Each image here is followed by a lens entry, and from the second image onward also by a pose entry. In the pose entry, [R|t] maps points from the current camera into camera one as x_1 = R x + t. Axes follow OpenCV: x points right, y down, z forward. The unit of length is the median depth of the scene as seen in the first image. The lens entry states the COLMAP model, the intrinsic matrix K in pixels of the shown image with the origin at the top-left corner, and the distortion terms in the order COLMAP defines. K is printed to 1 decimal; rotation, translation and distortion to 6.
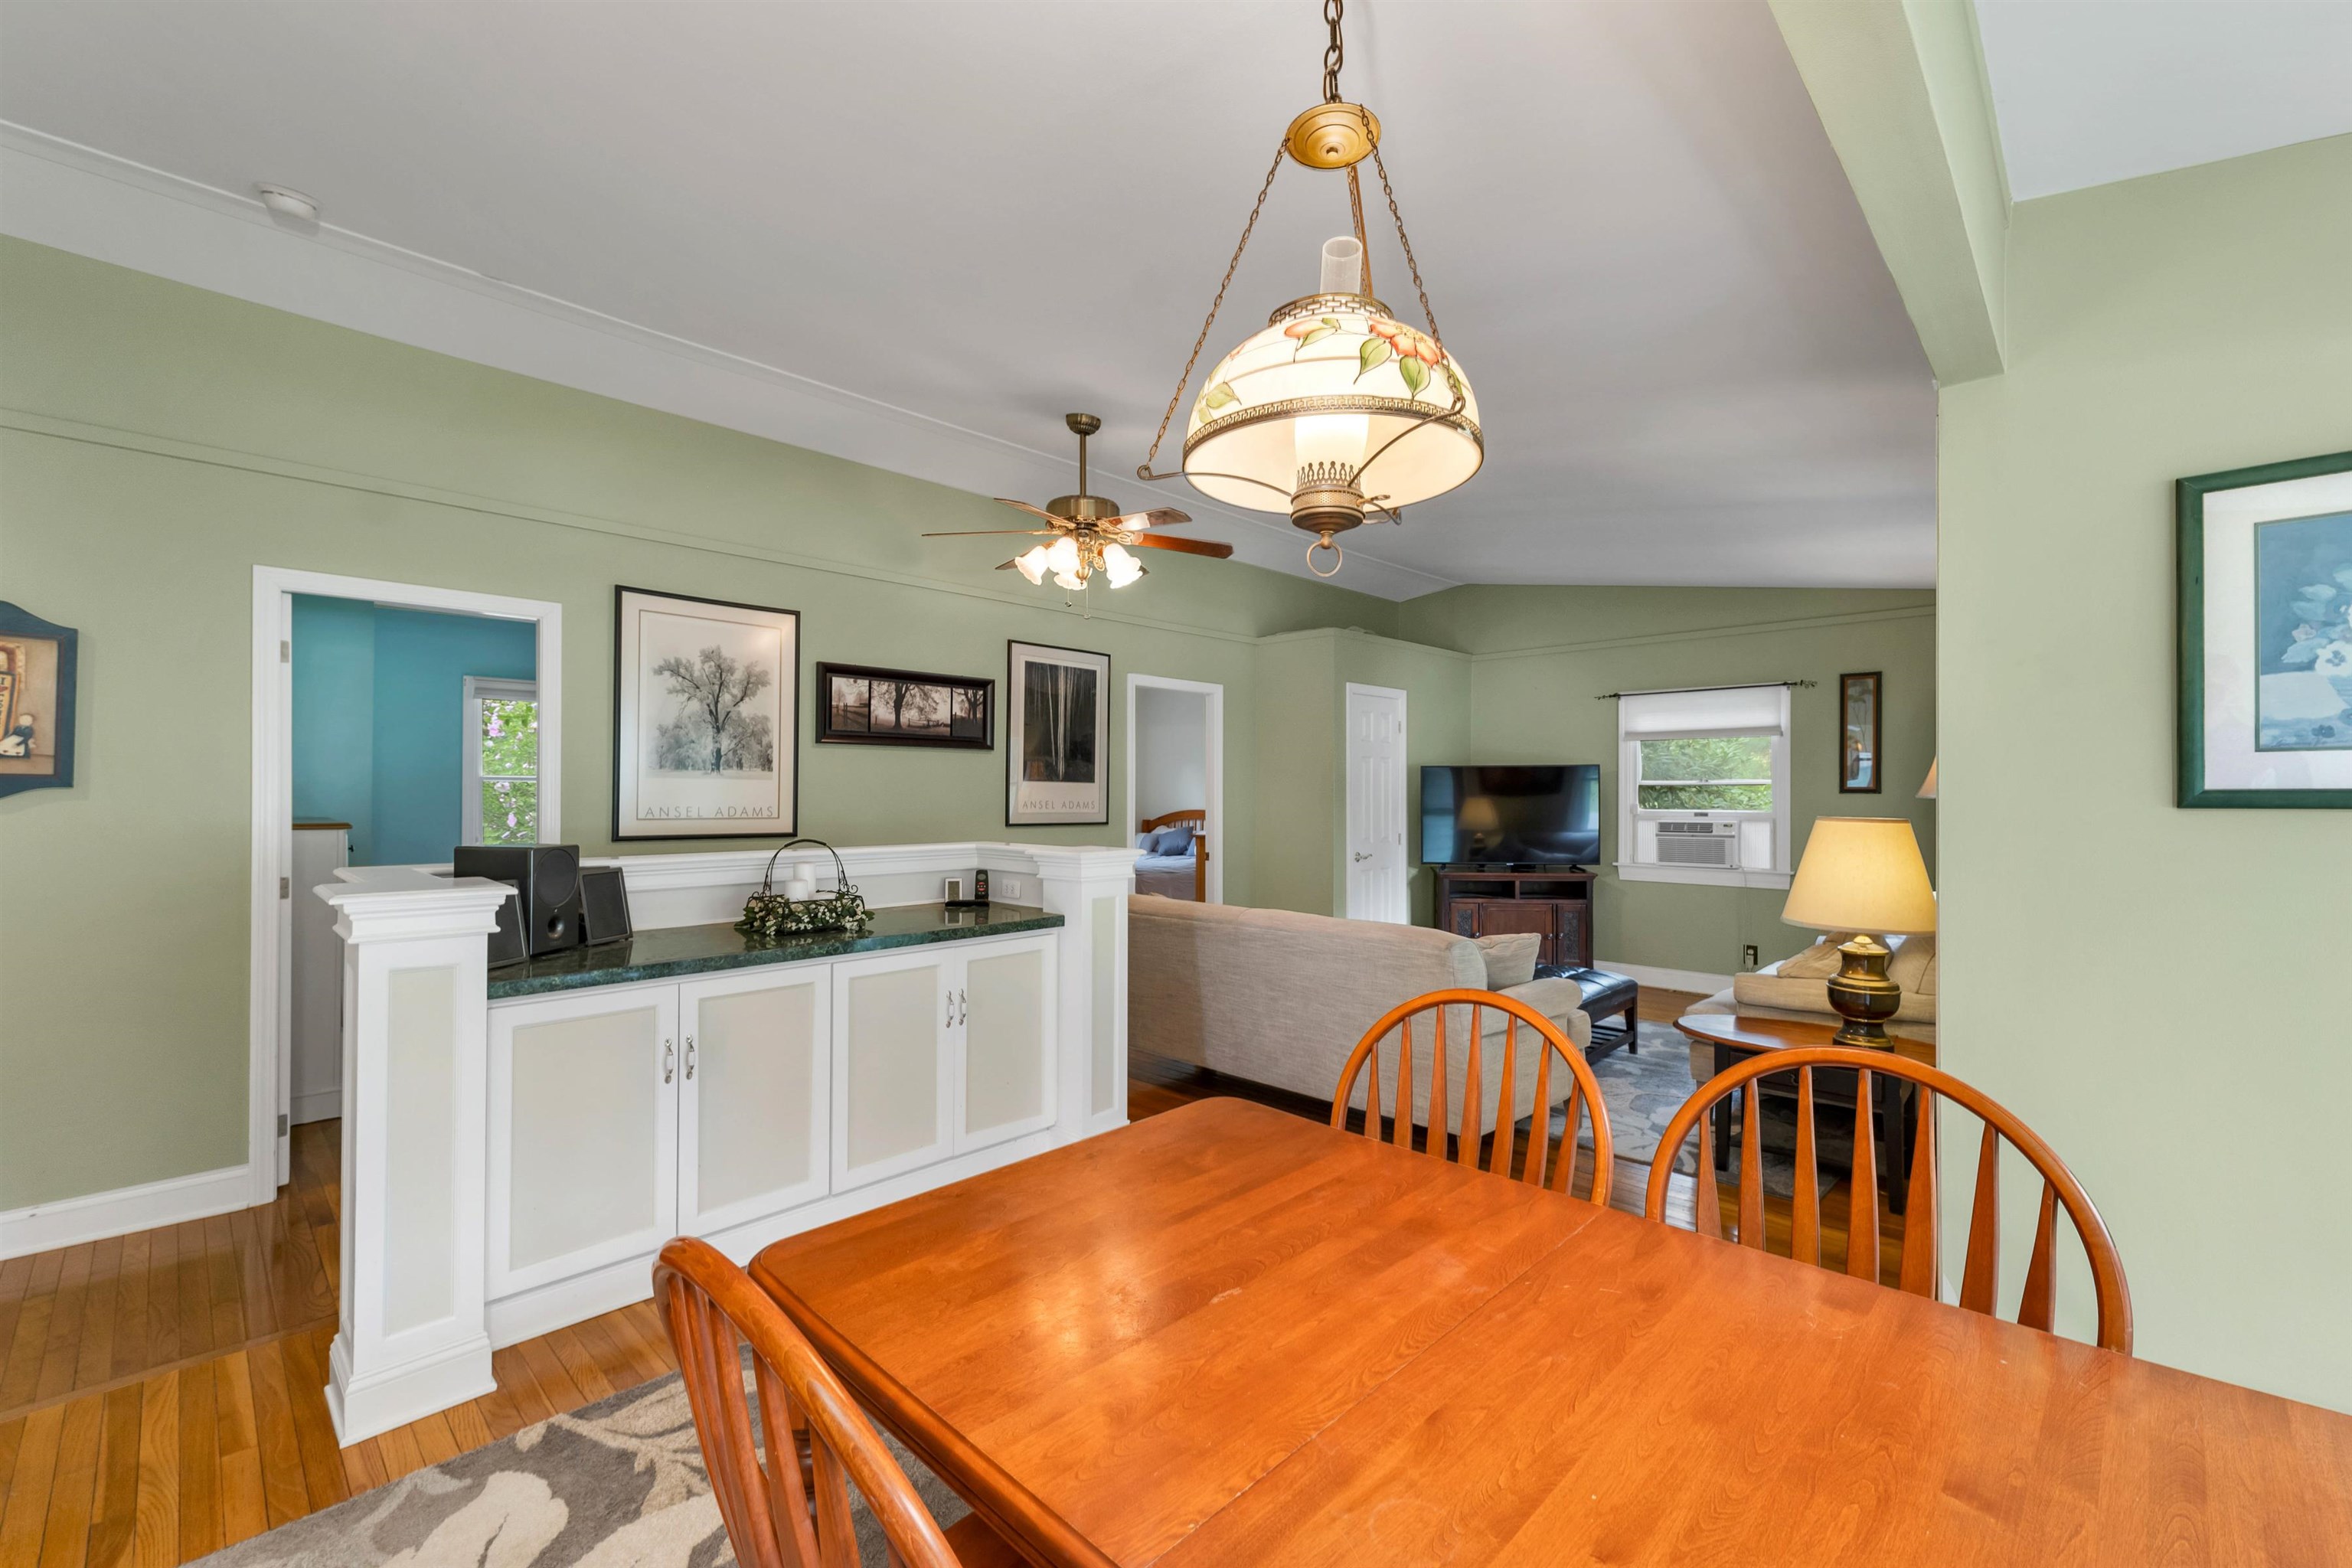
lens RADIAL K [[972.5, 0, 1176.0], [0, 972.5, 784.0], [0, 0, 1]] dist [0.002349, 0.000067]
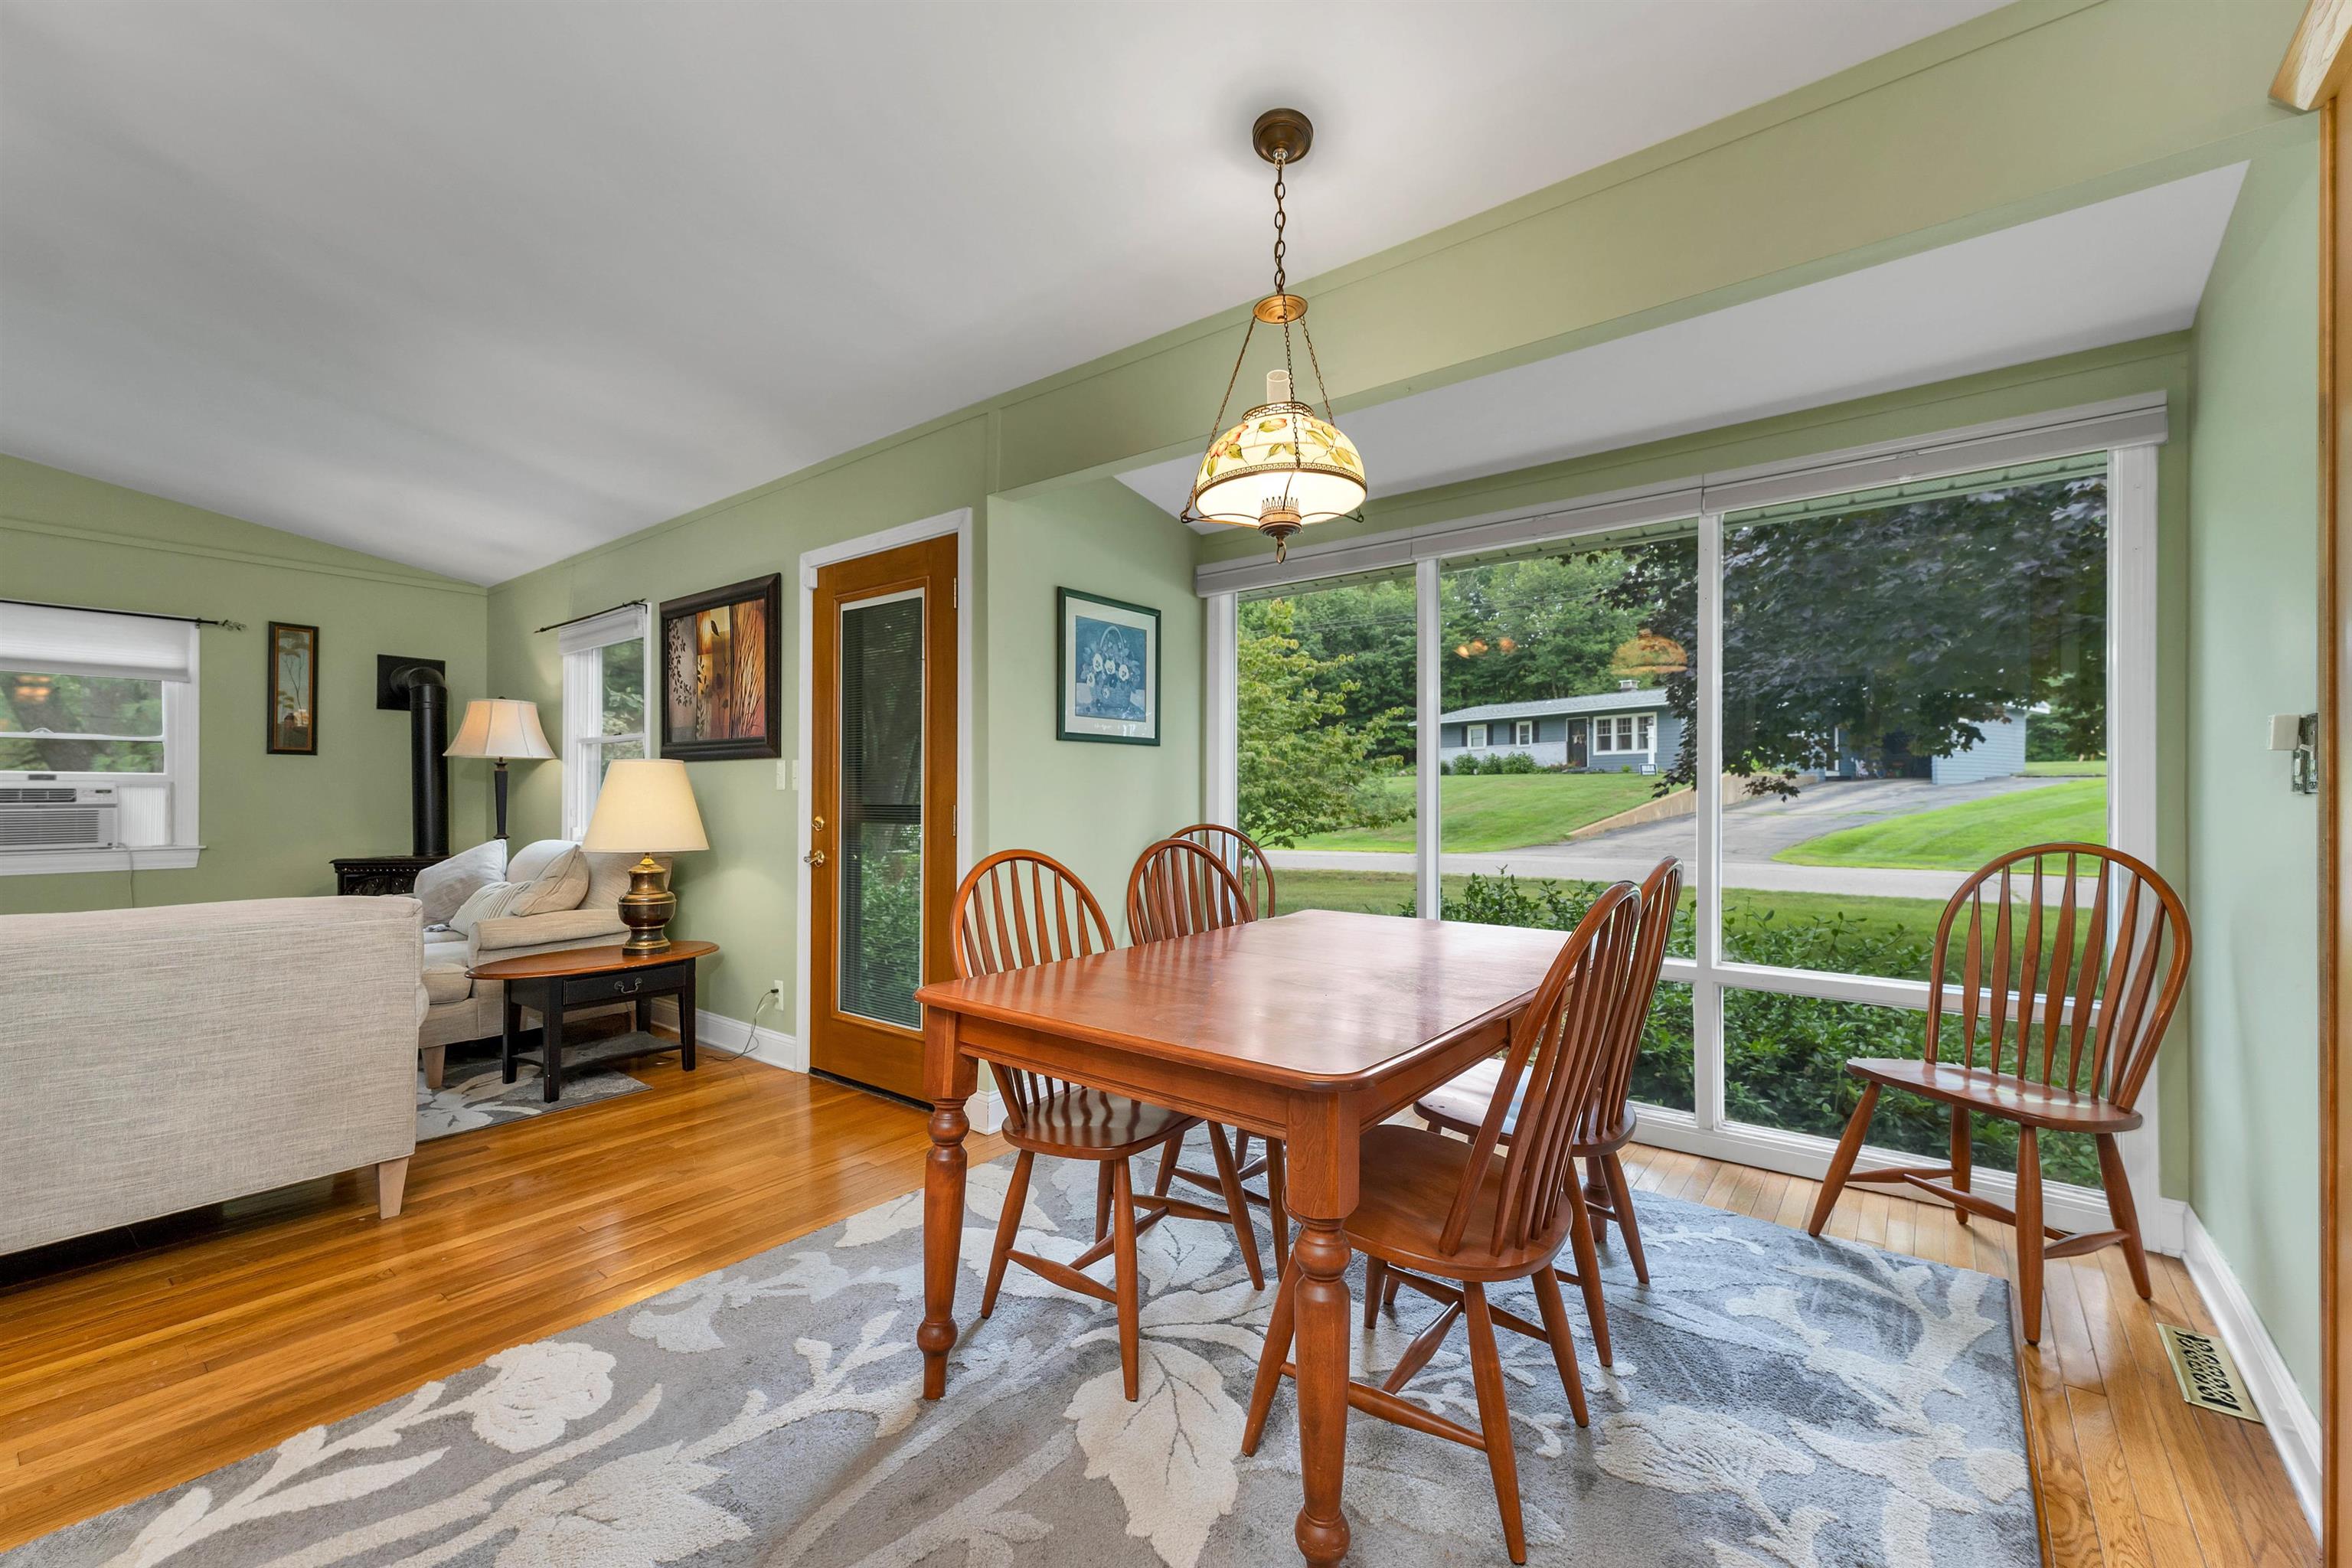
lens RADIAL K [[930.5, 0, 1176.0], [0, 930.5, 784.0], [0, 0, 1]] dist [0.002069, 0.000516]
pose [[-0.125362, 0.003782, 0.992104, -0.287159], [-0.008744, 0.999950, -0.004917, 0.035342], [-0.992073, -0.009291, -0.125322, 0.271928]]
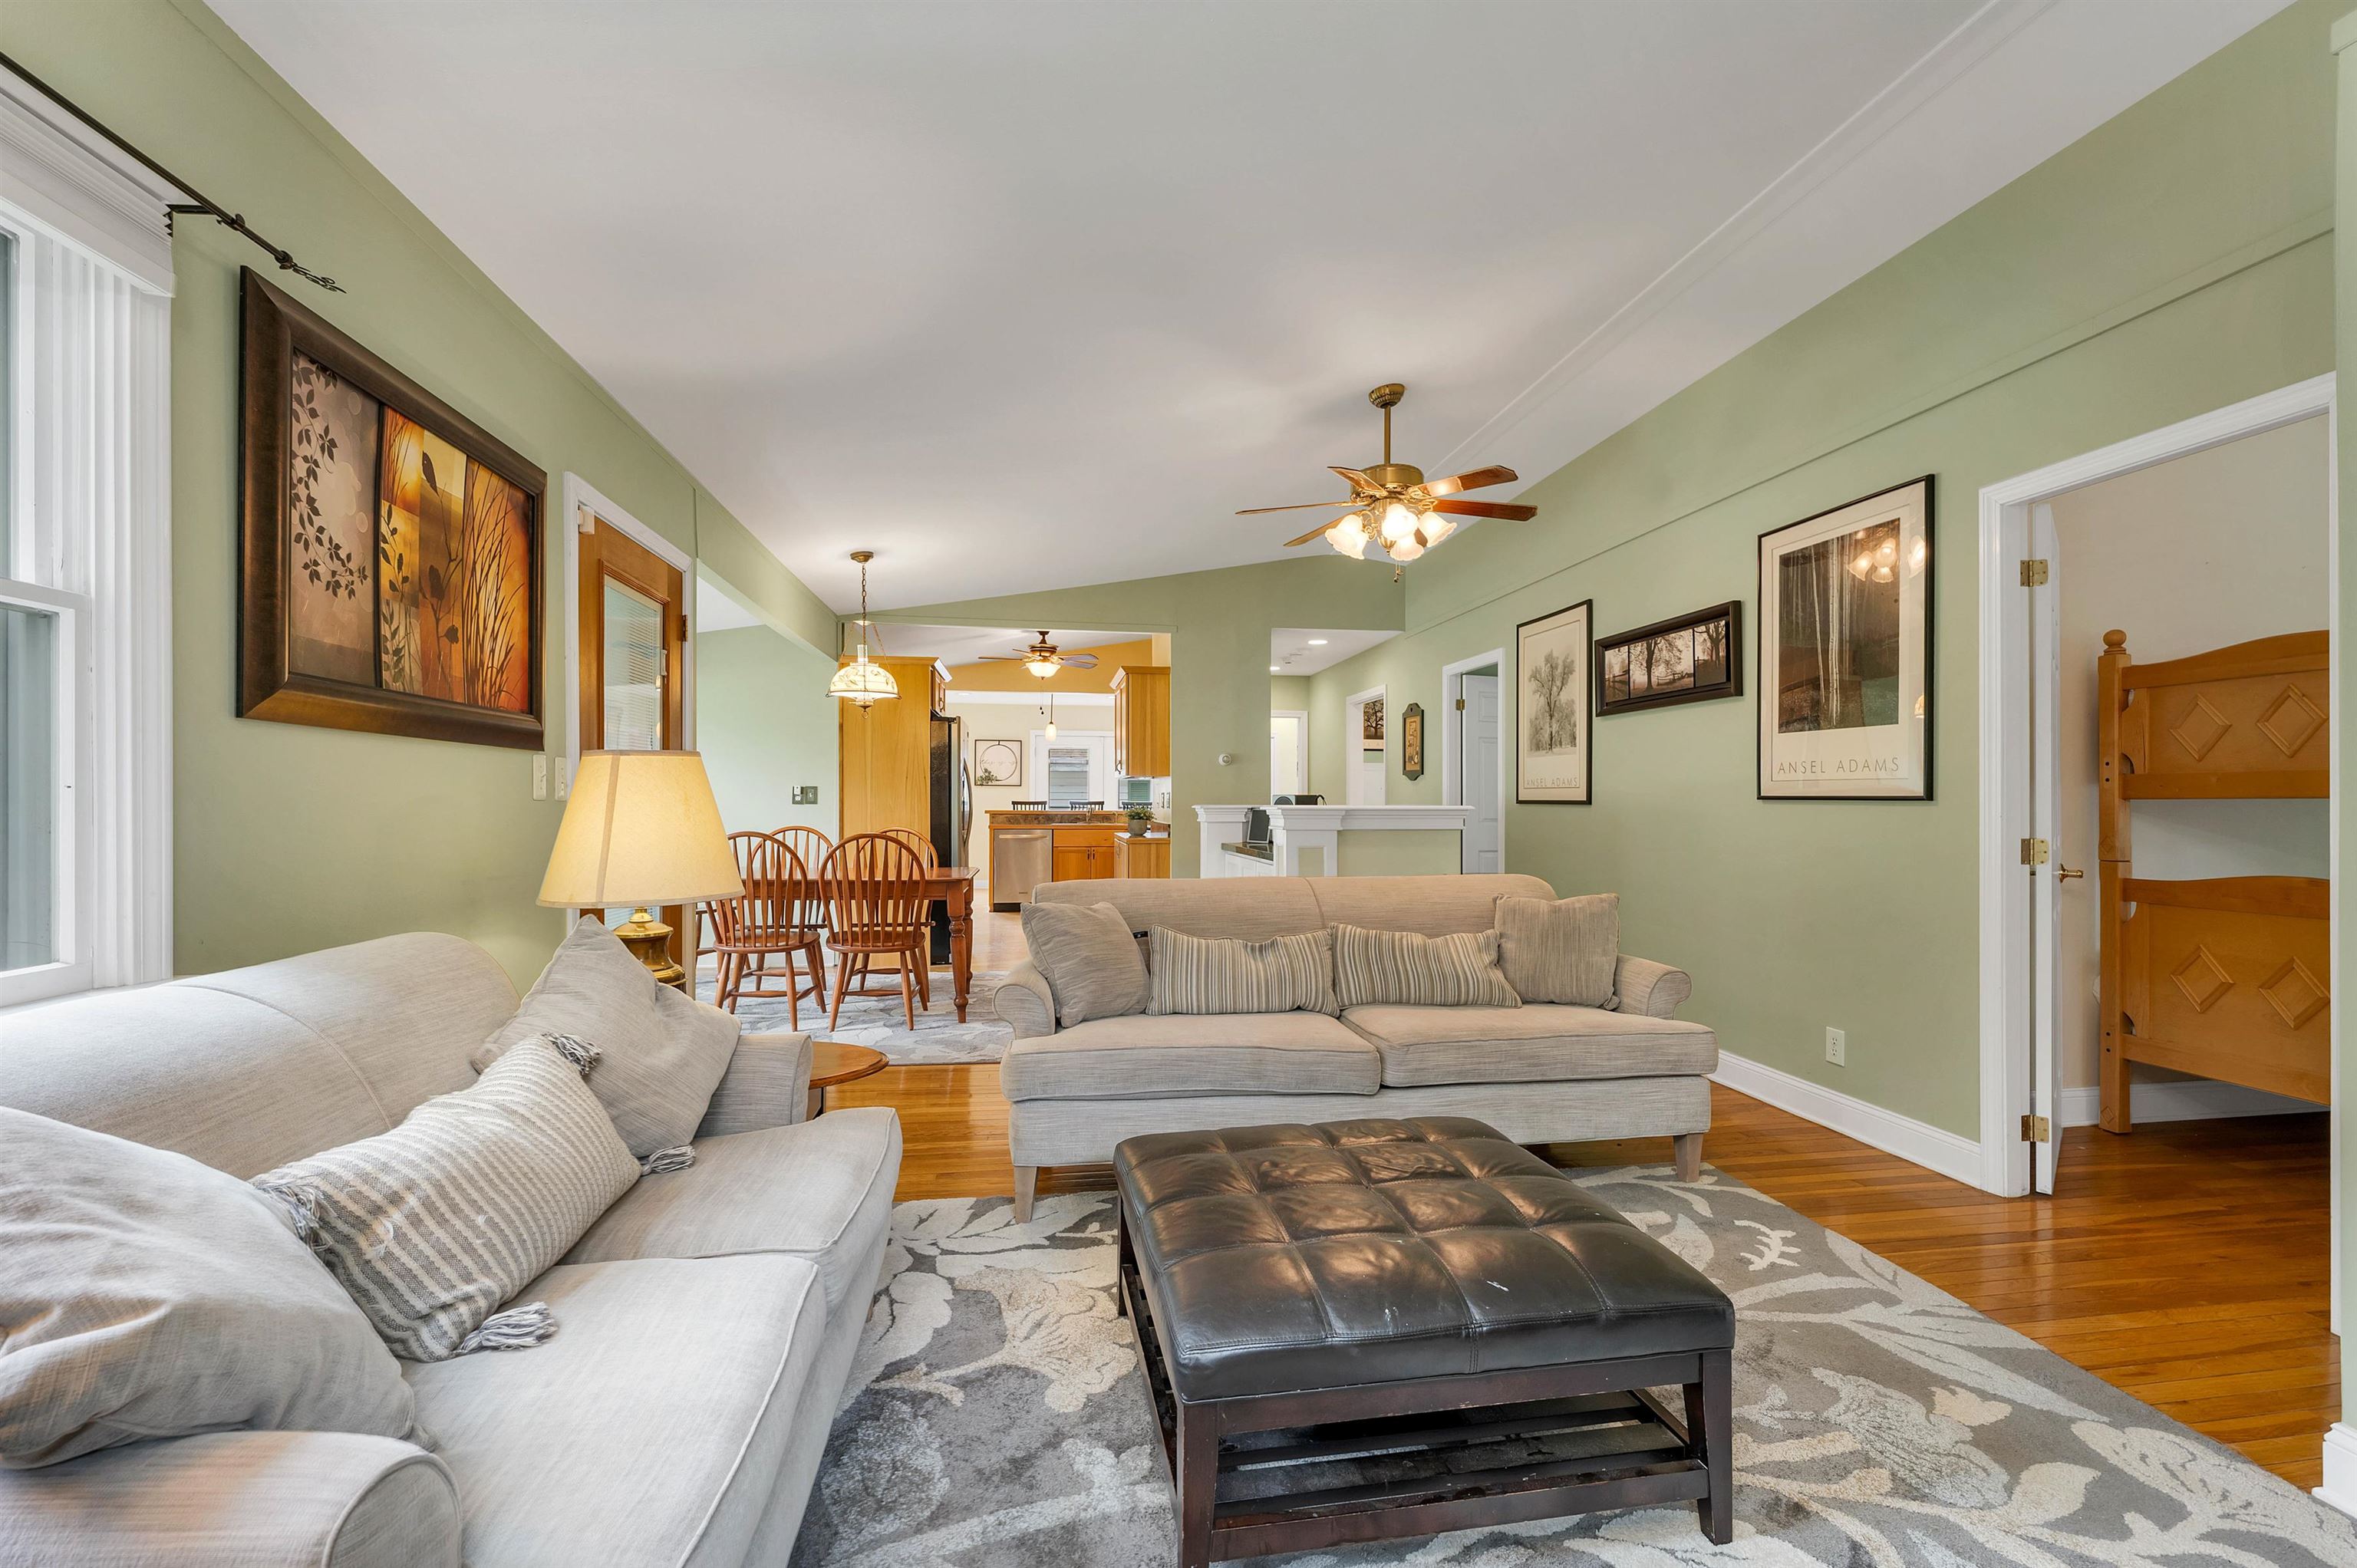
lens RADIAL K [[1002.4, 0, 1176.1], [0, 1002.4, 810.9], [0, 0, 1]] dist [-0.000114, -0.000055]
pose [[-0.613319, 0.001144, -0.789835, 0.584474], [0.002662, 0.999996, -0.000619, 0.044935], [0.789831, -0.002483, -0.613320, 0.981971]]
